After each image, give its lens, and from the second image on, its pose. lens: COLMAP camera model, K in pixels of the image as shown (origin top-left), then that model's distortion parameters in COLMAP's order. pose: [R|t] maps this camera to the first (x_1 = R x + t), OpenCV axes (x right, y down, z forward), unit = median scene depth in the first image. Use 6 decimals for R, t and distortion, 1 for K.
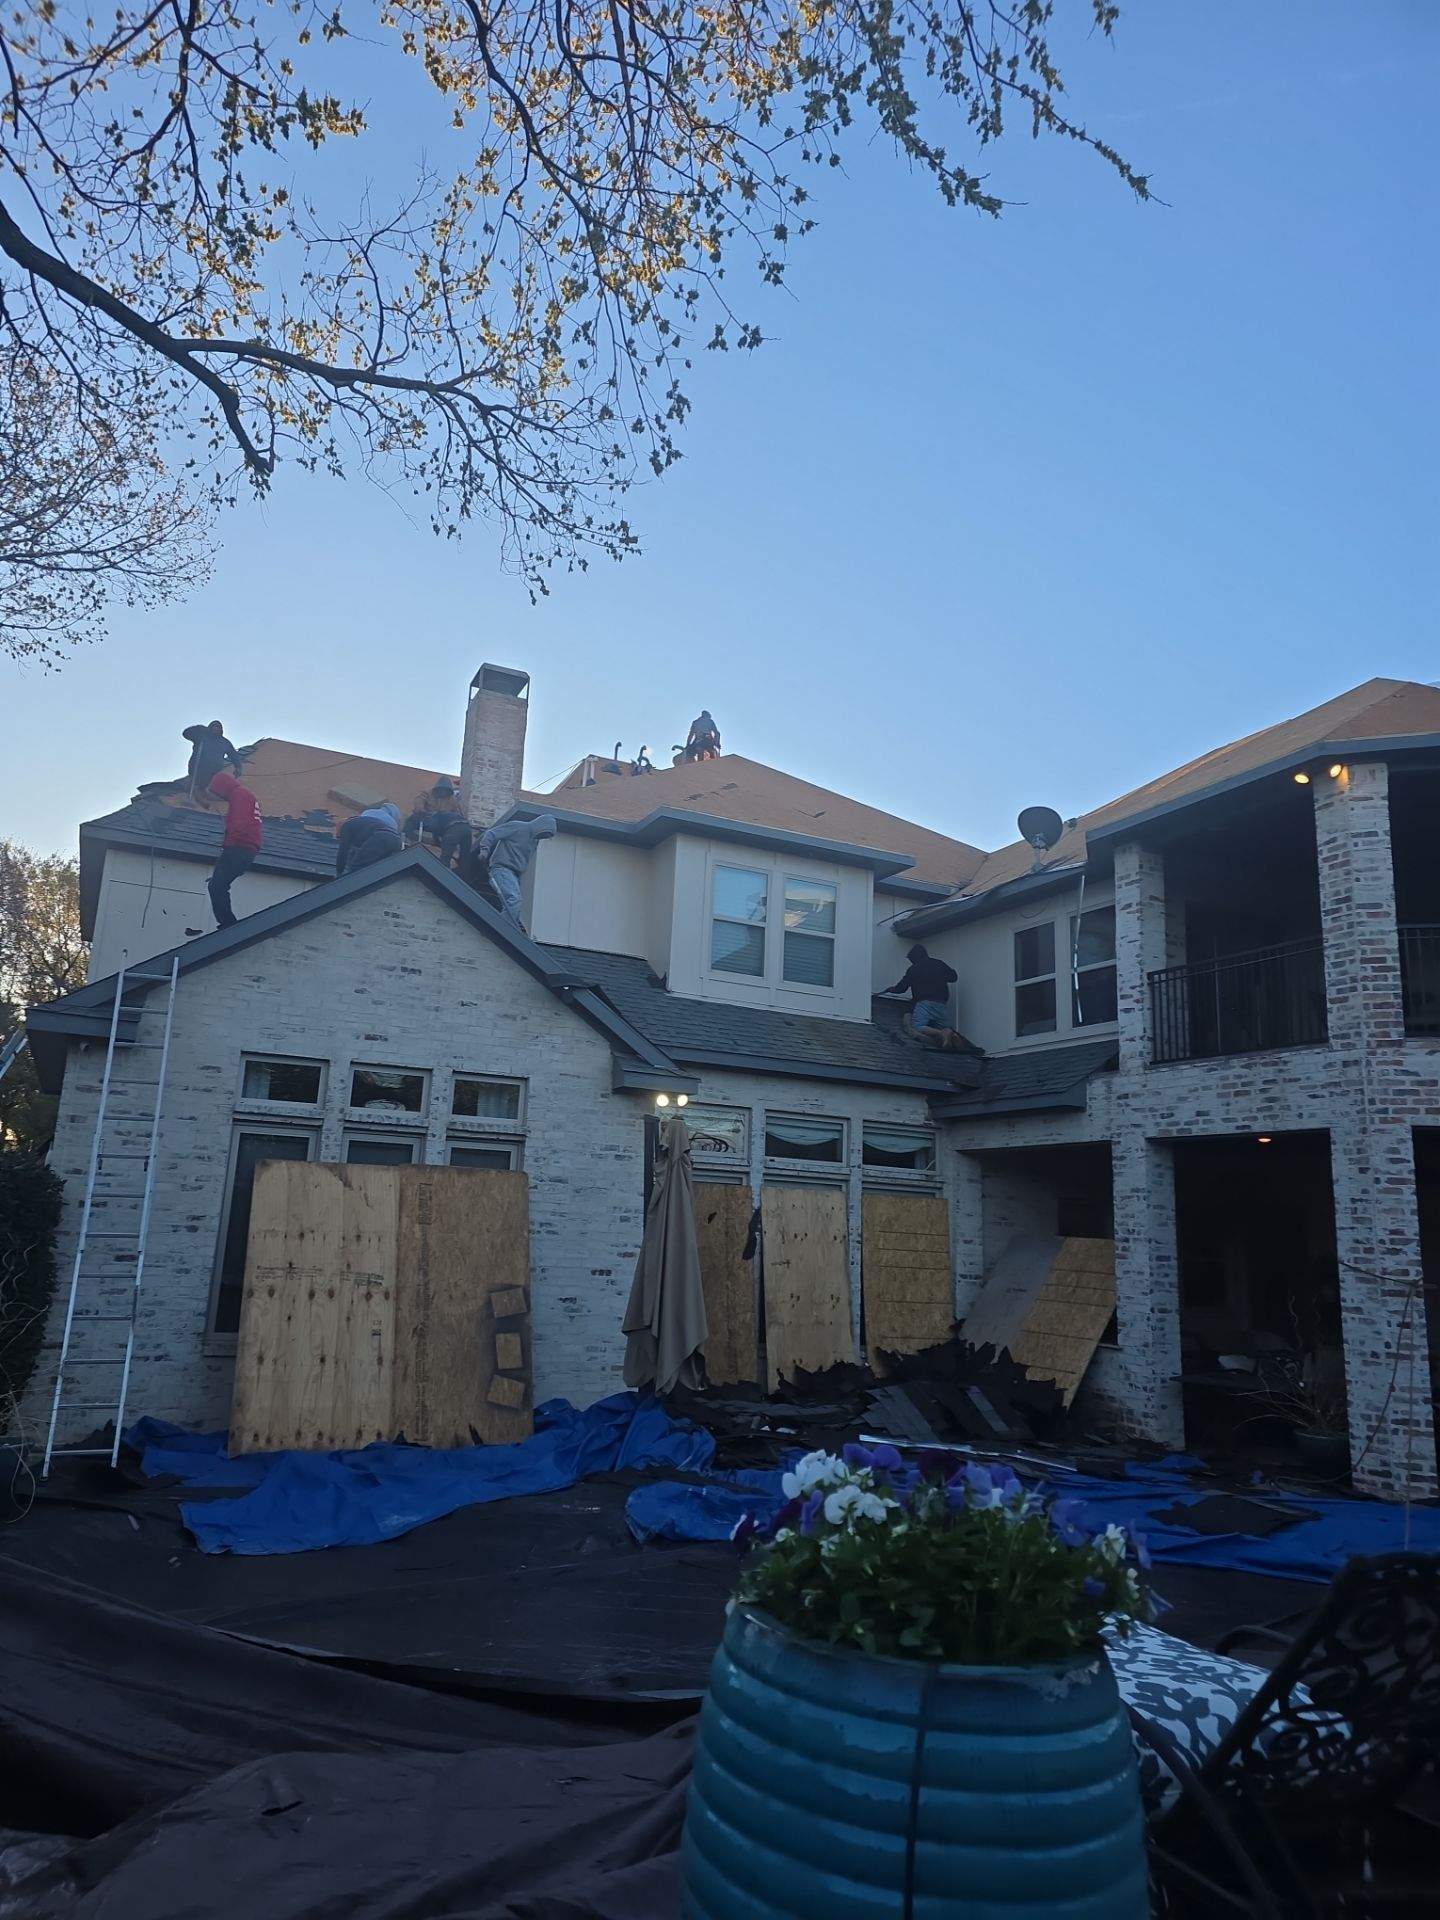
lens RADIAL K [[1244.0, 0, 709.3], [0, 1244.0, 963.2], [0, 0, 1]] dist [0.089292, -0.094722]
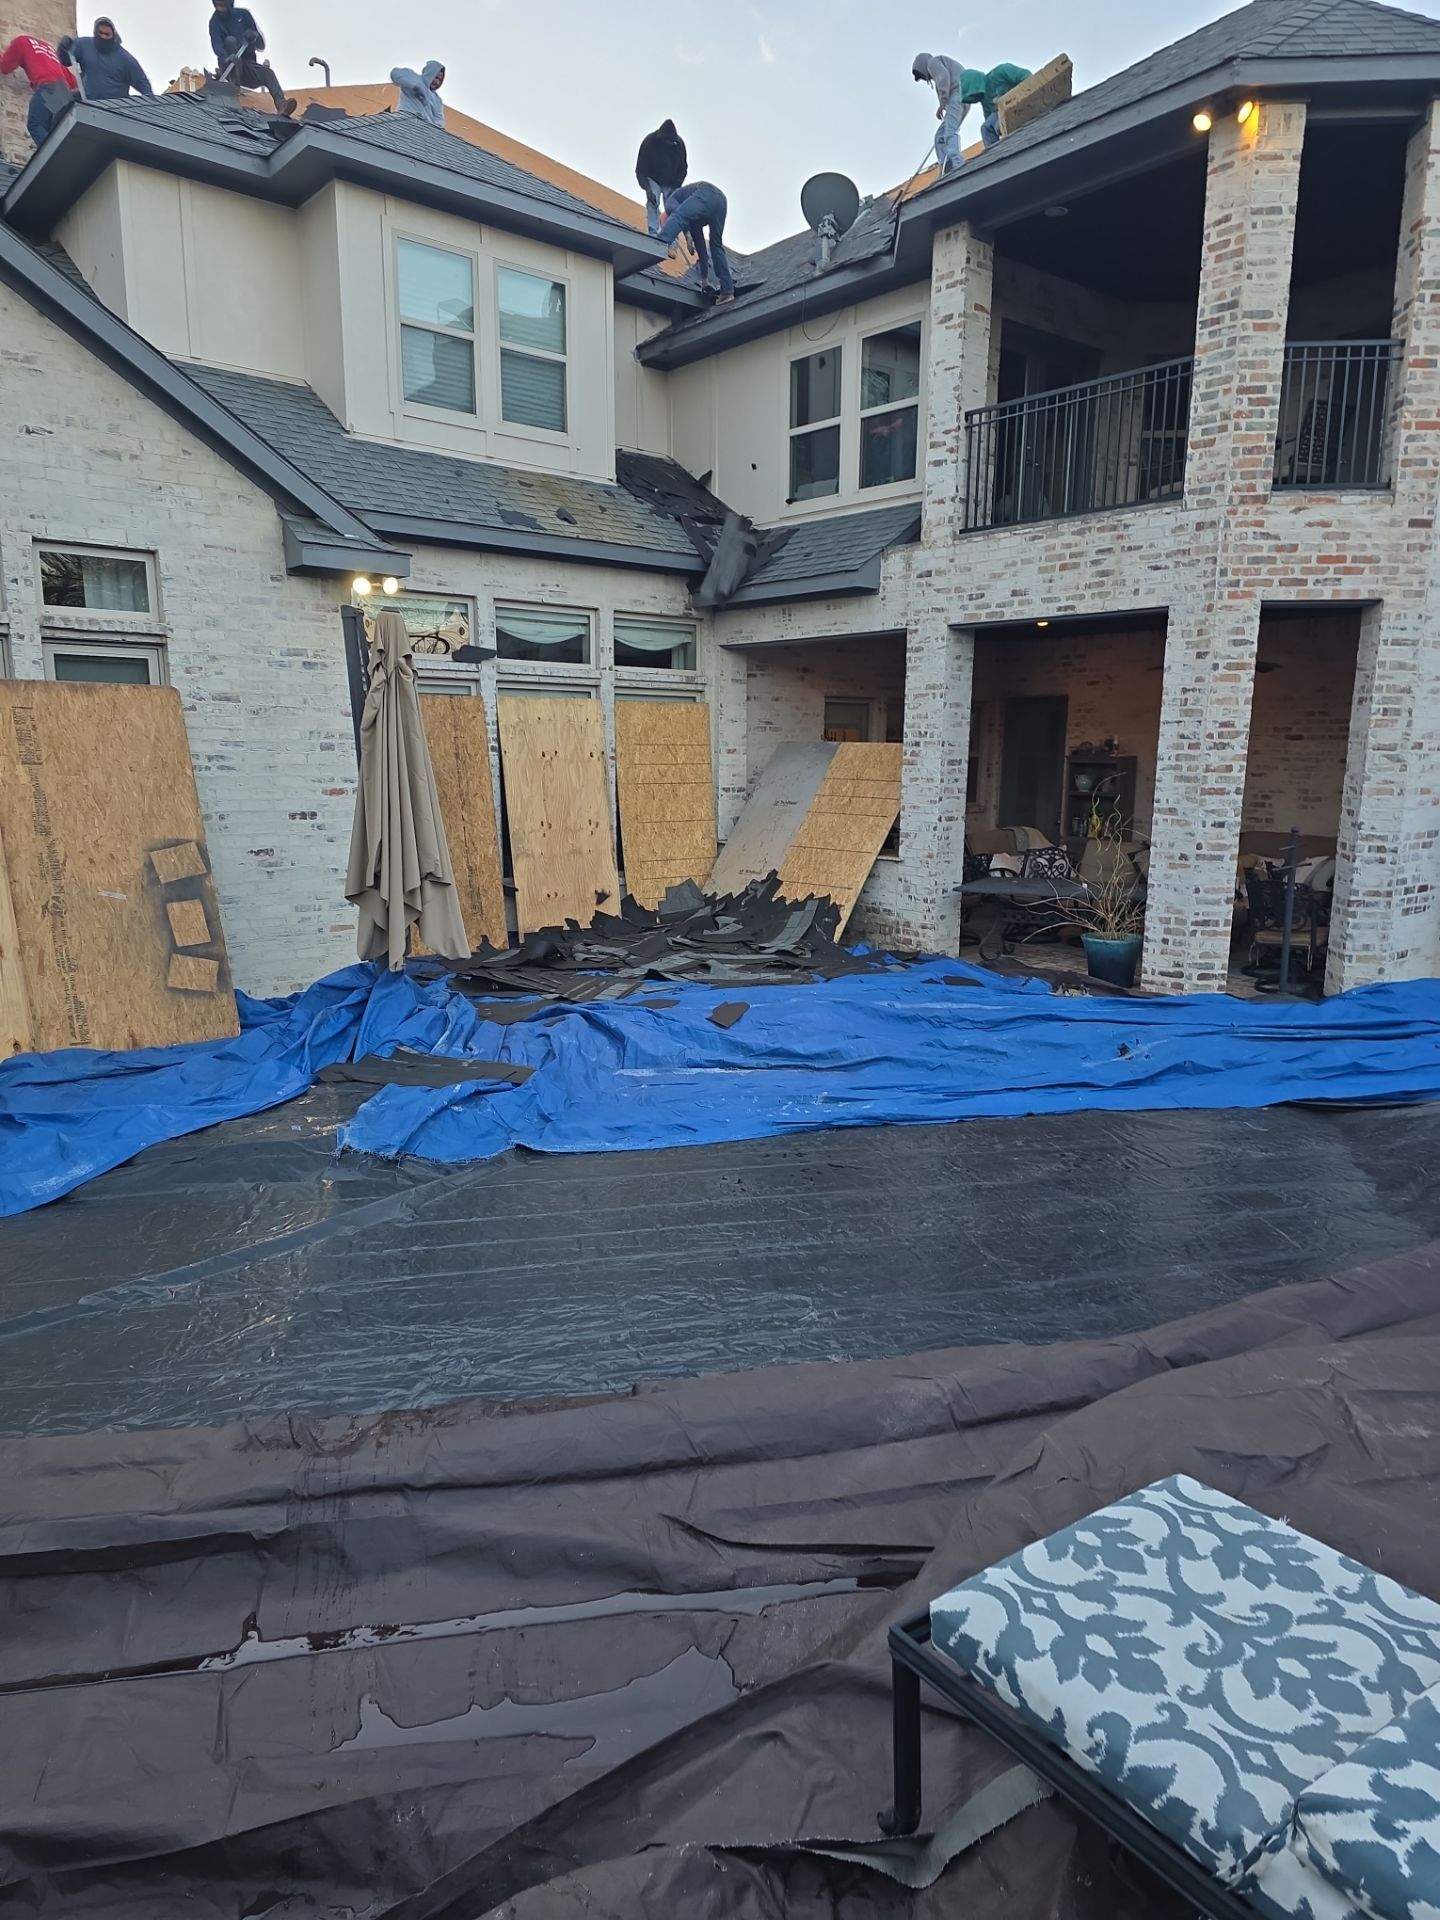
lens RADIAL K [[1258.1, 0, 728.5], [0, 1258.1, 971.0], [0, 0, 1]] dist [0.081032, -0.074301]
pose [[0.969169, -0.081040, 0.232689, -0.021765], [-0.016276, 0.921246, 0.388640, 0.025999], [-0.245859, -0.380445, 0.891524, 0.199668]]
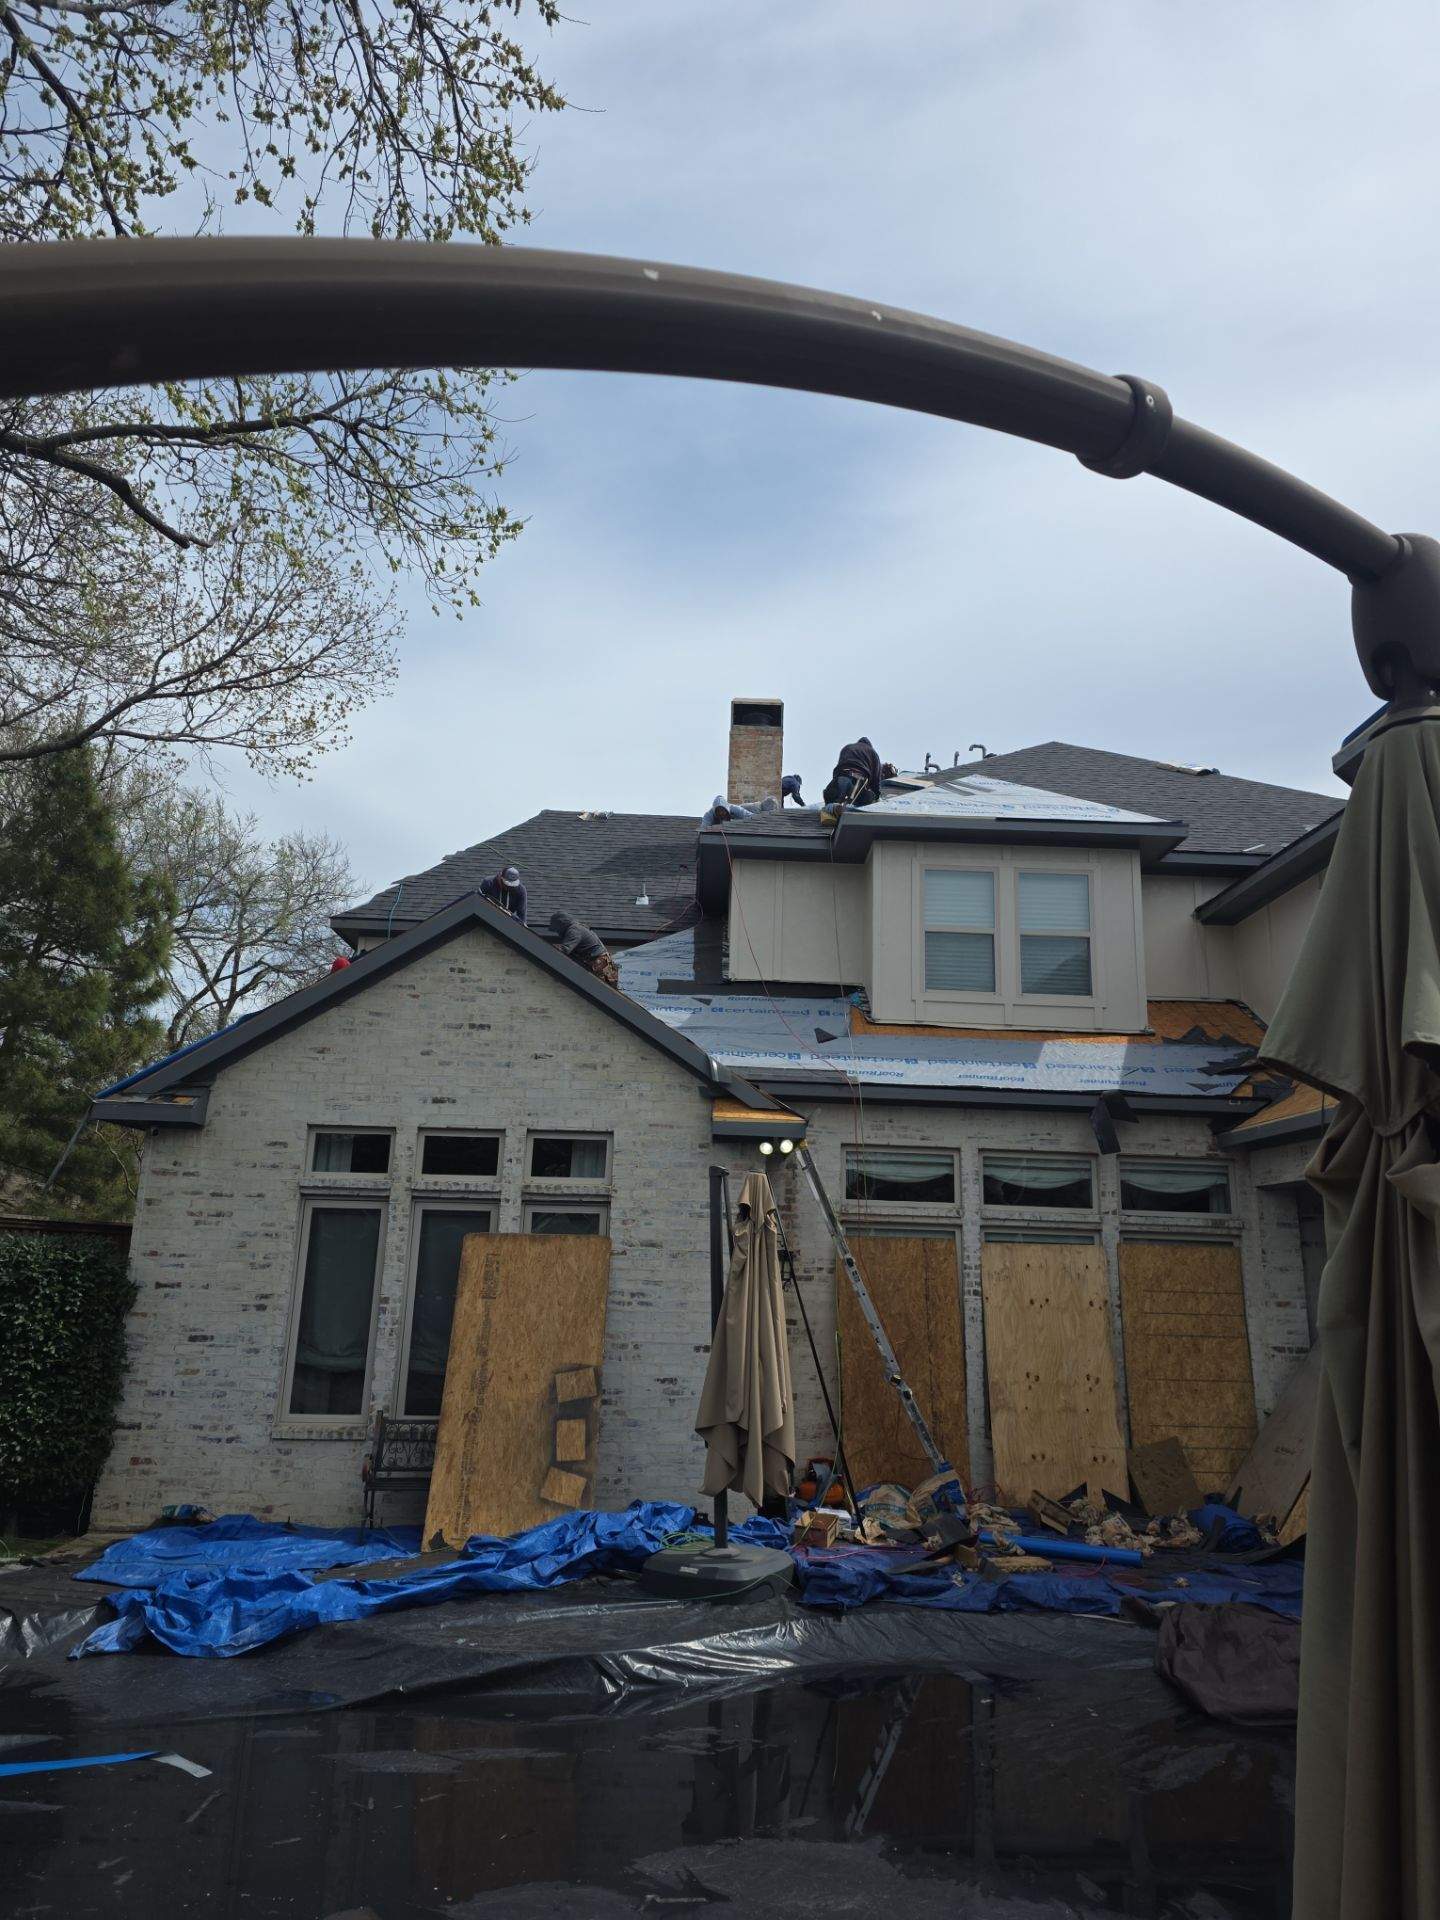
lens RADIAL K [[1266.8, 0, 774.4], [0, 1266.8, 952.8], [0, 0, 1]] dist [0.097965, -0.122247]
pose [[0.918037, -0.117309, -0.378743, 0.335499], [0.100961, 0.992905, -0.062814, 0.033378], [0.383425, 0.019427, 0.923368, 0.190534]]
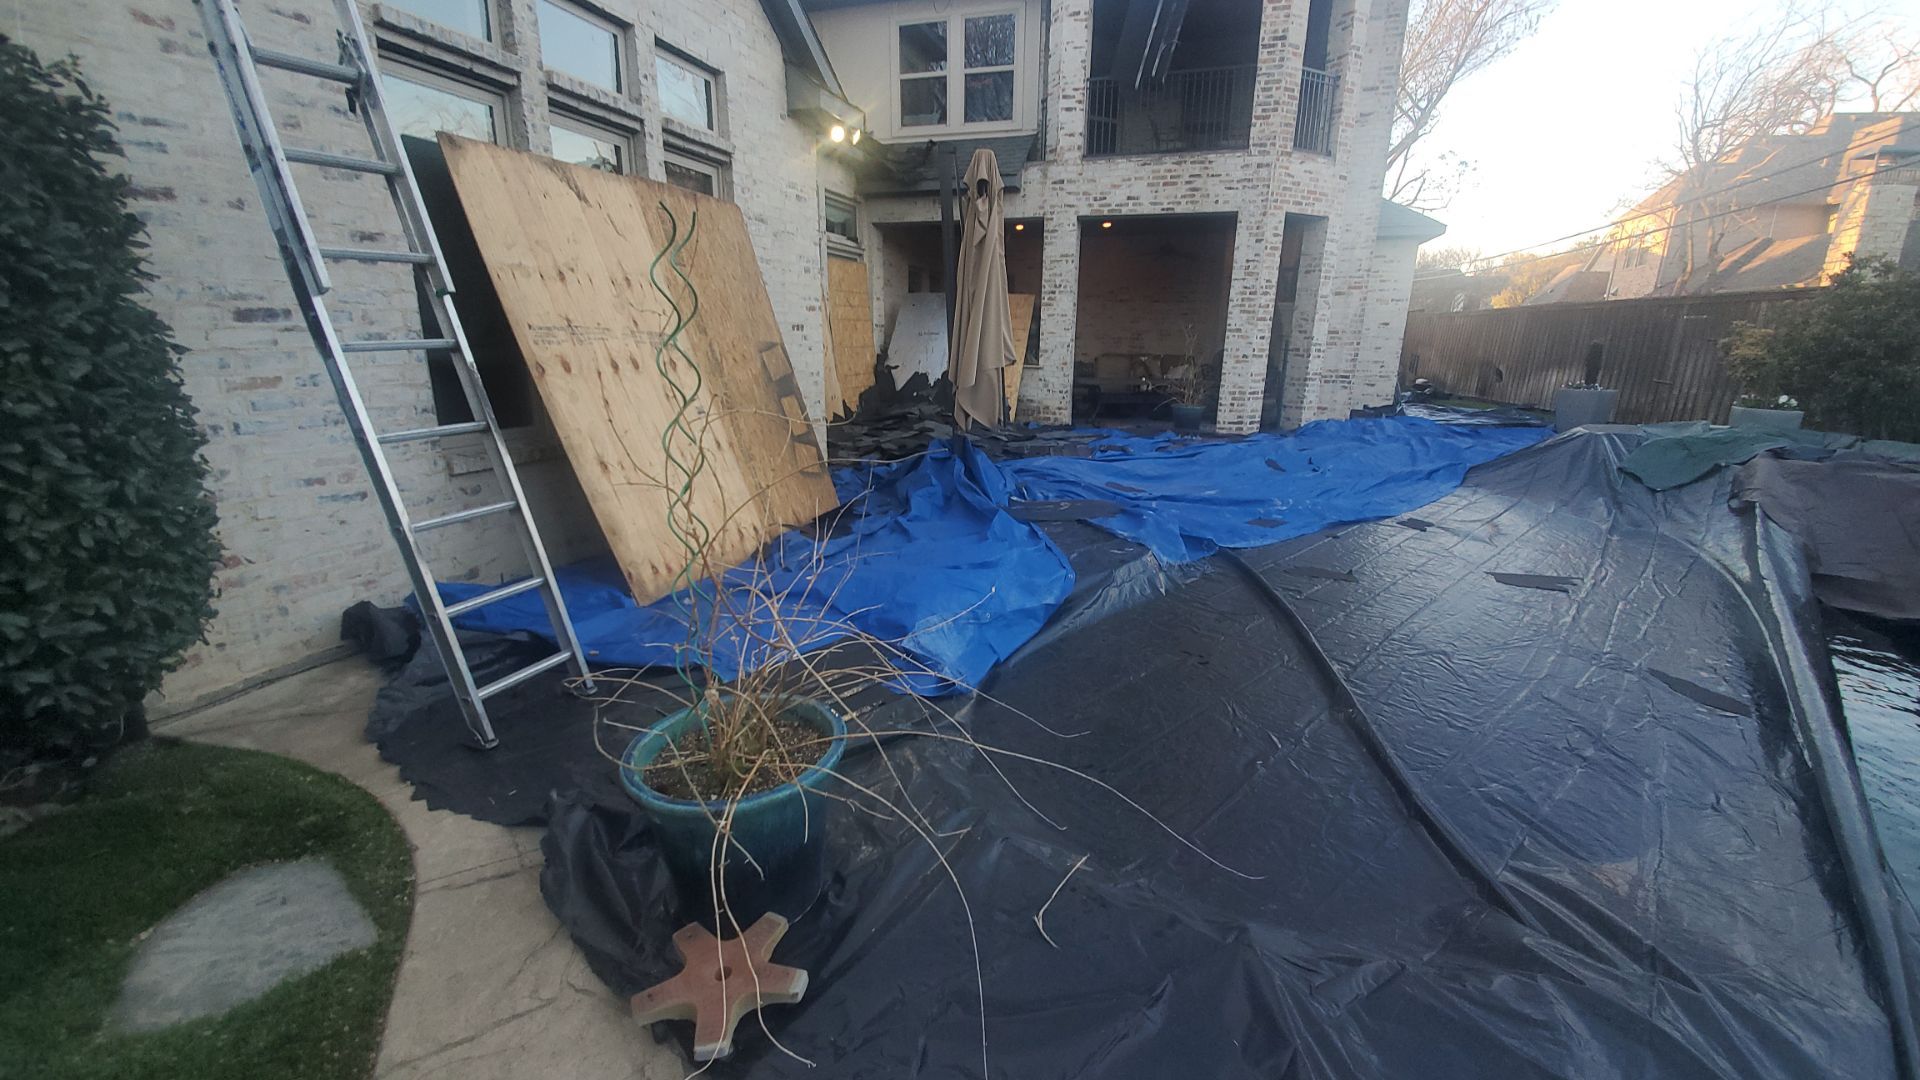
lens RADIAL K [[744.1, 0, 967.9], [0, 744.1, 534.2], [0, 0, 1]] dist [0.007428, -0.013533]
pose [[0.702063, -0.222454, 0.676477, -0.416771], [-0.135193, 0.891043, 0.433319, 0.128404], [-0.699164, -0.395672, 0.595495, 0.526471]]
